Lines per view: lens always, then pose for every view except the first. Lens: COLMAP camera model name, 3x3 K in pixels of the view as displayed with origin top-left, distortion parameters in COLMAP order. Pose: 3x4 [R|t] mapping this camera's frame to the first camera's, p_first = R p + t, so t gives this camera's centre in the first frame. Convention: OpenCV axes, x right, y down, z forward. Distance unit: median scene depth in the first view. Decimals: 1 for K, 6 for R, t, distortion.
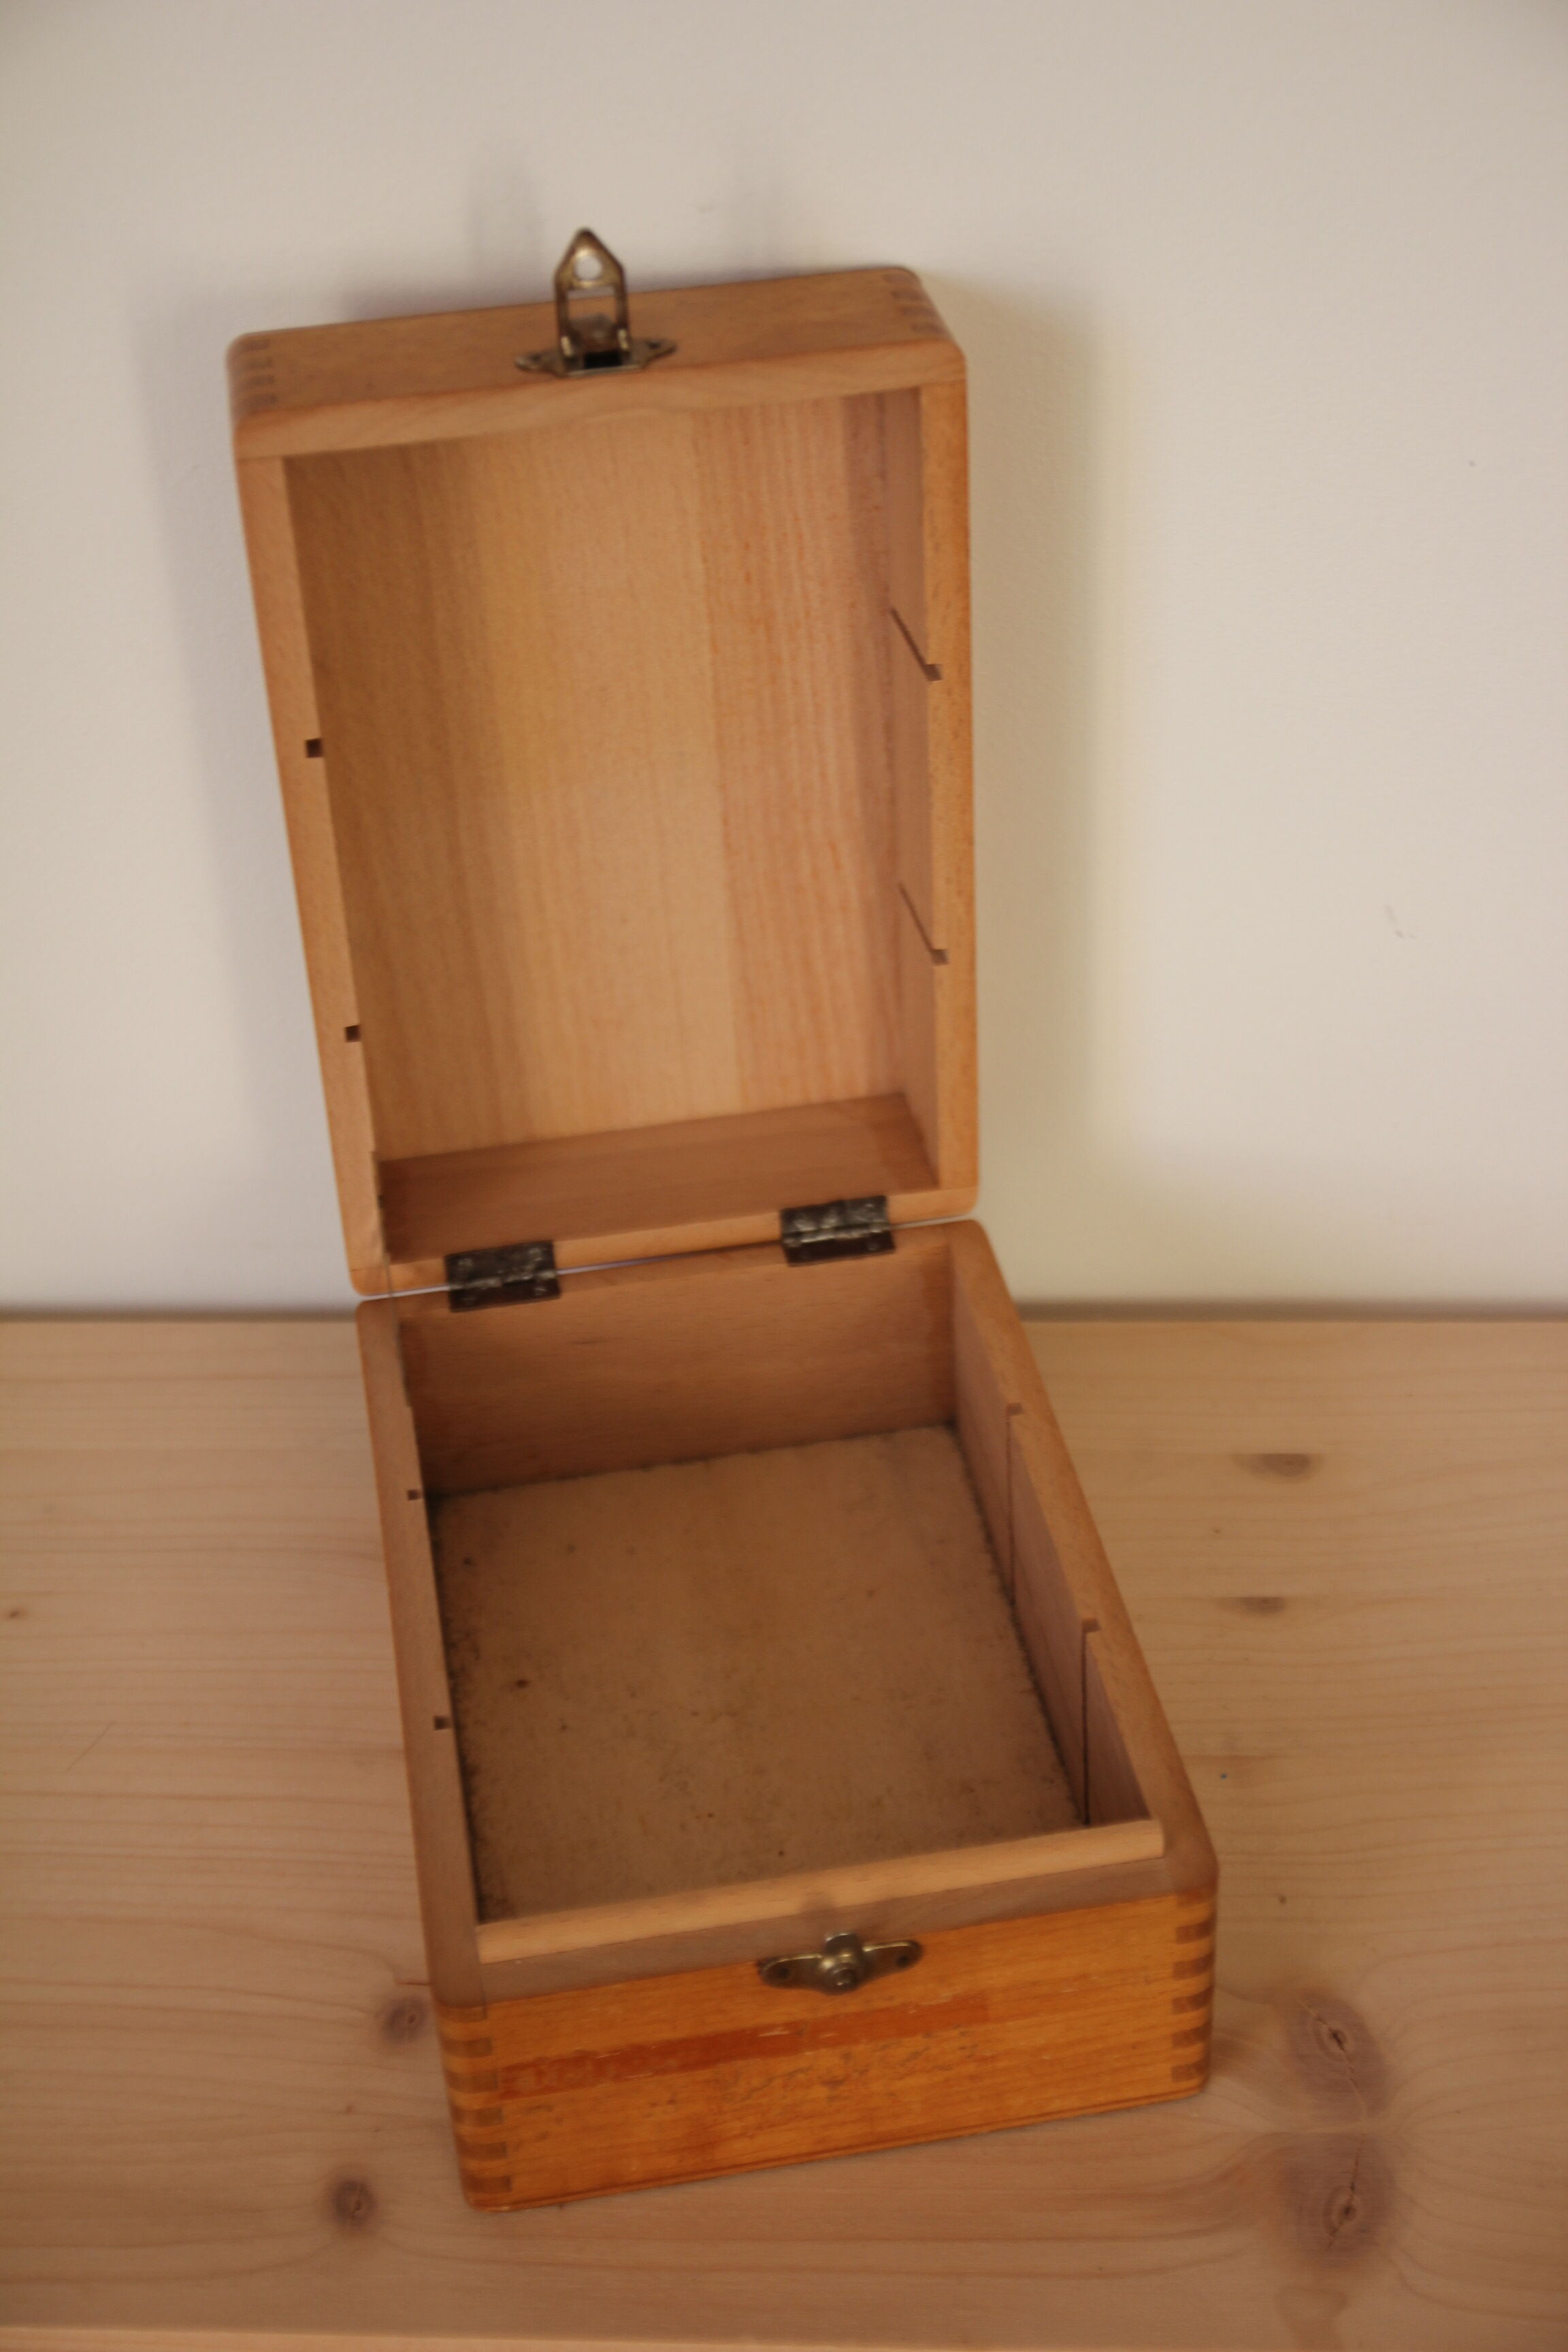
lens RADIAL K [[3571.8, 0, 784.0], [0, 3571.8, 1176.0], [0, 0, 1]] dist [-0.012274, 0.031870]
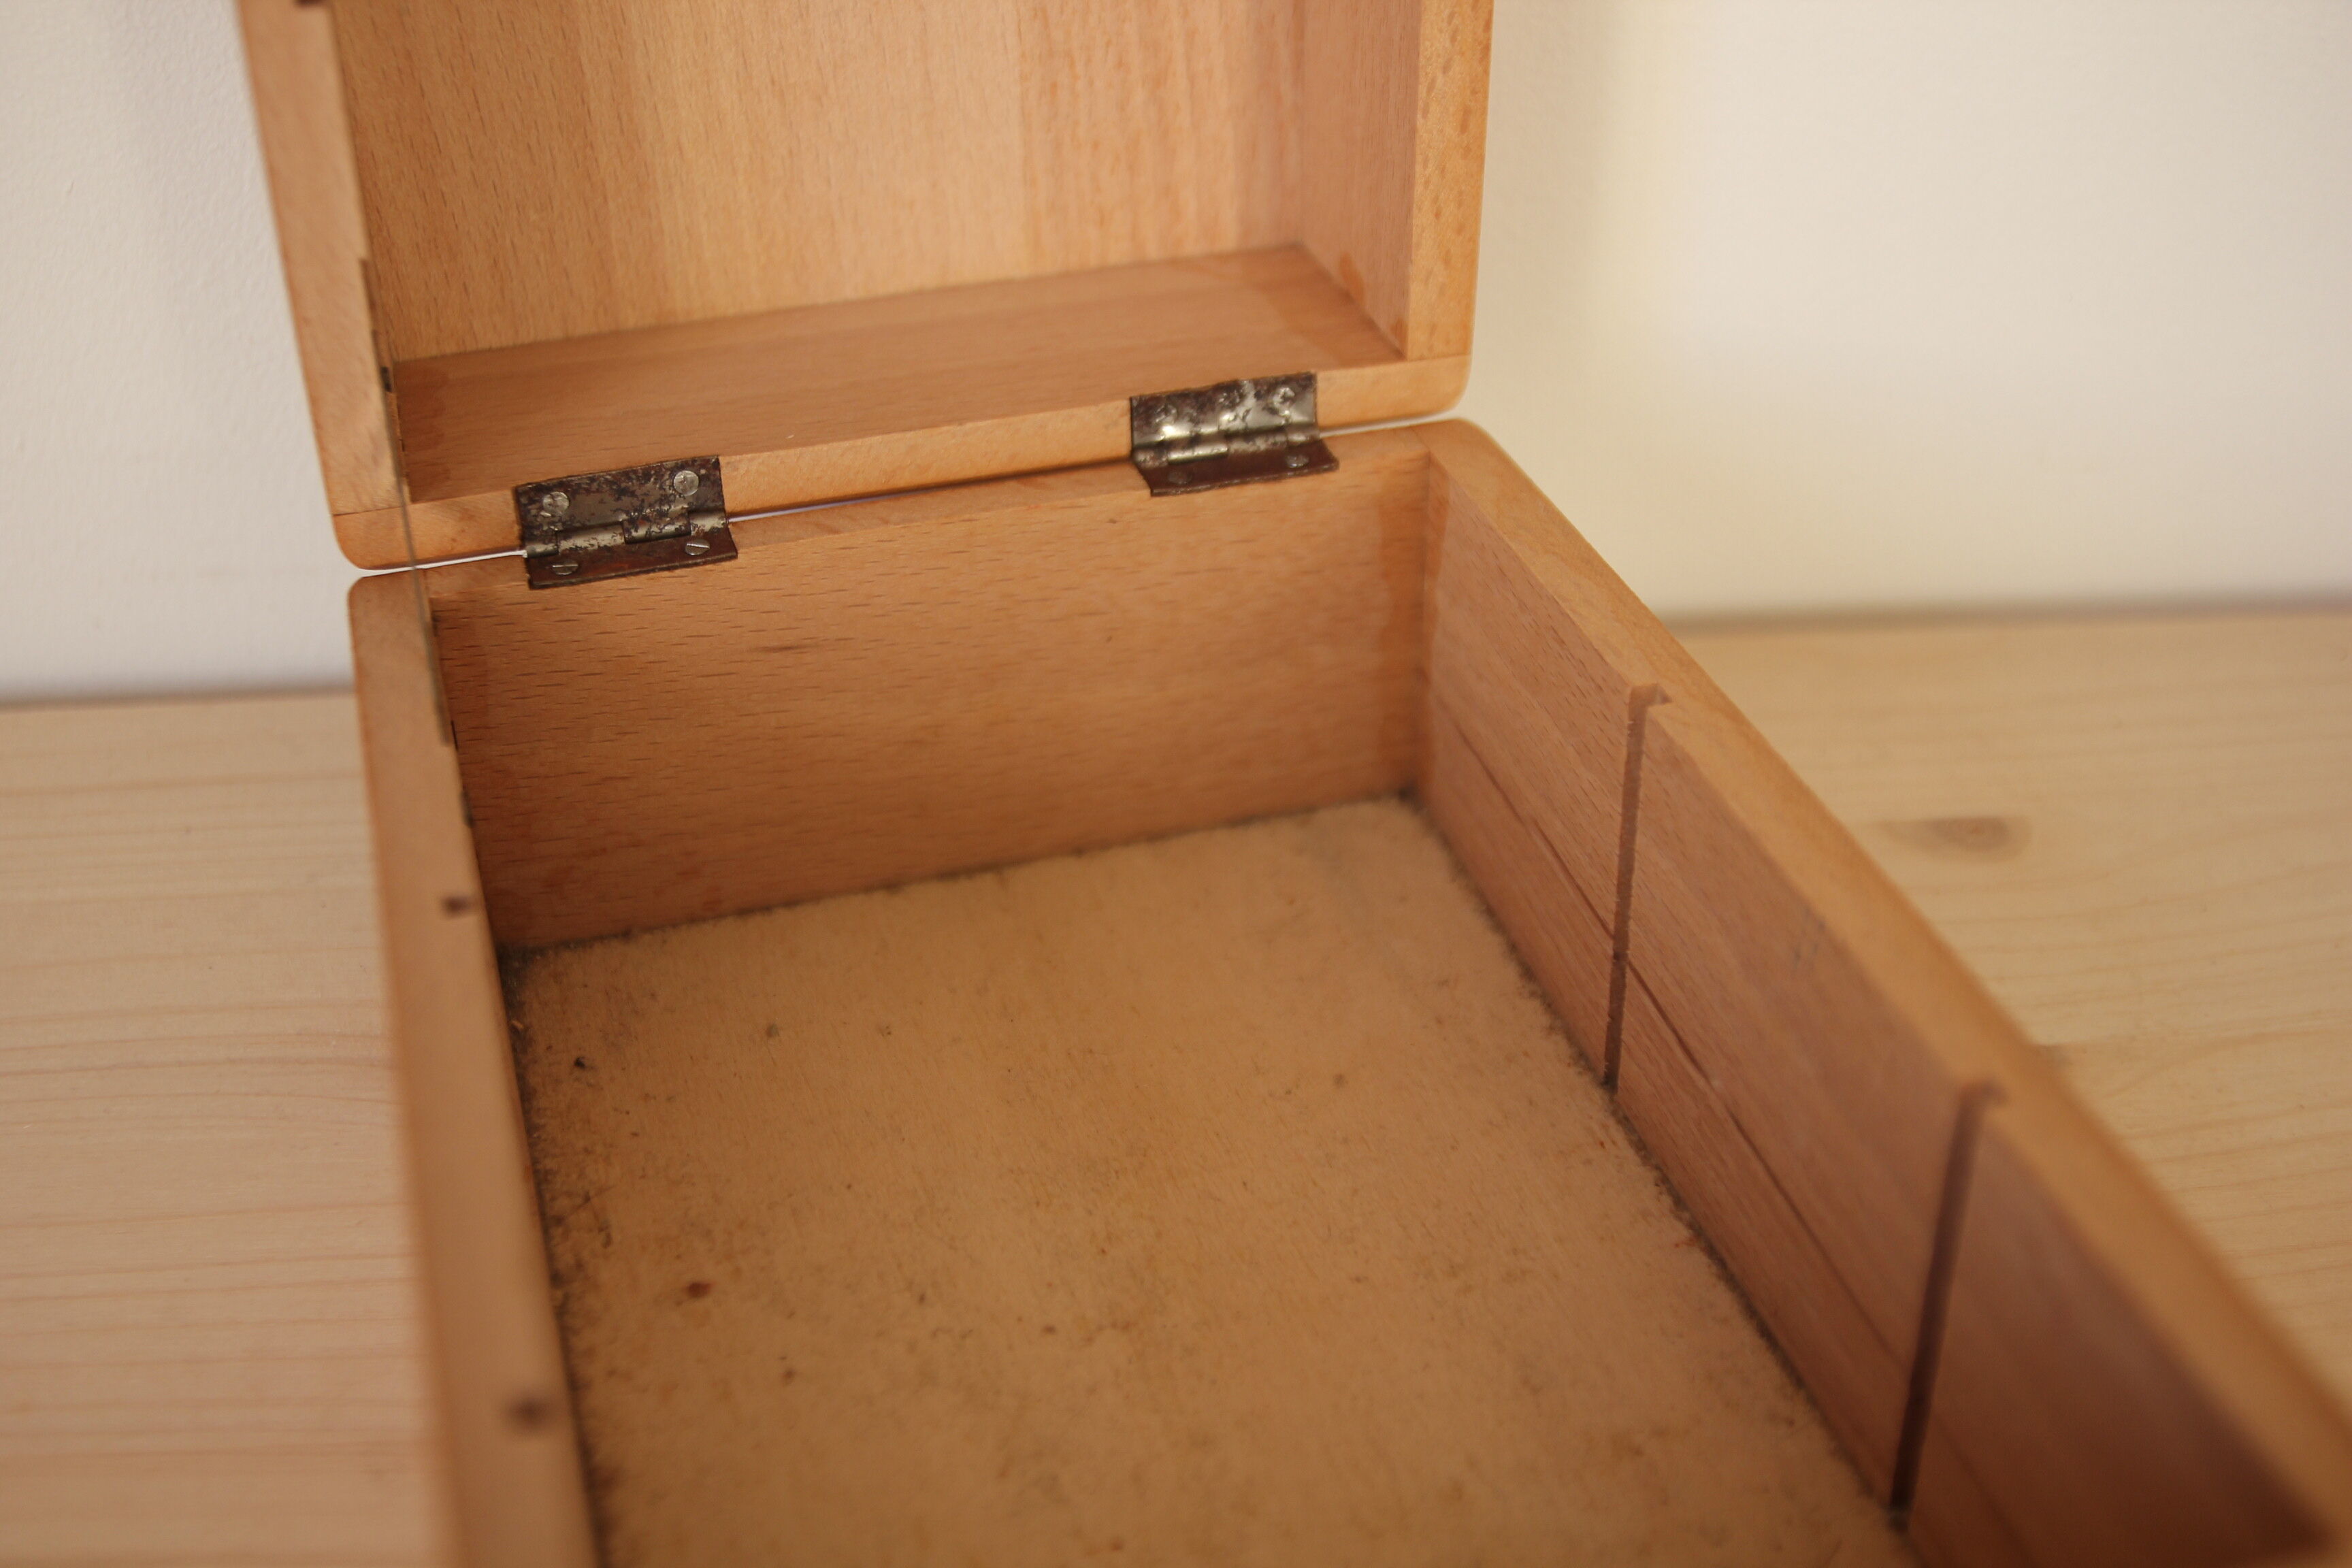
lens RADIAL K [[2715.4, 0, 1176.0], [0, 2715.4, 784.0], [0, 0, 1]] dist [-0.105550, -0.002747]
pose [[0.990741, -0.039725, 0.129826, -0.050761], [0.042233, 0.998970, -0.016622, 0.076357], [-0.129032, 0.021951, 0.991397, 0.585144]]
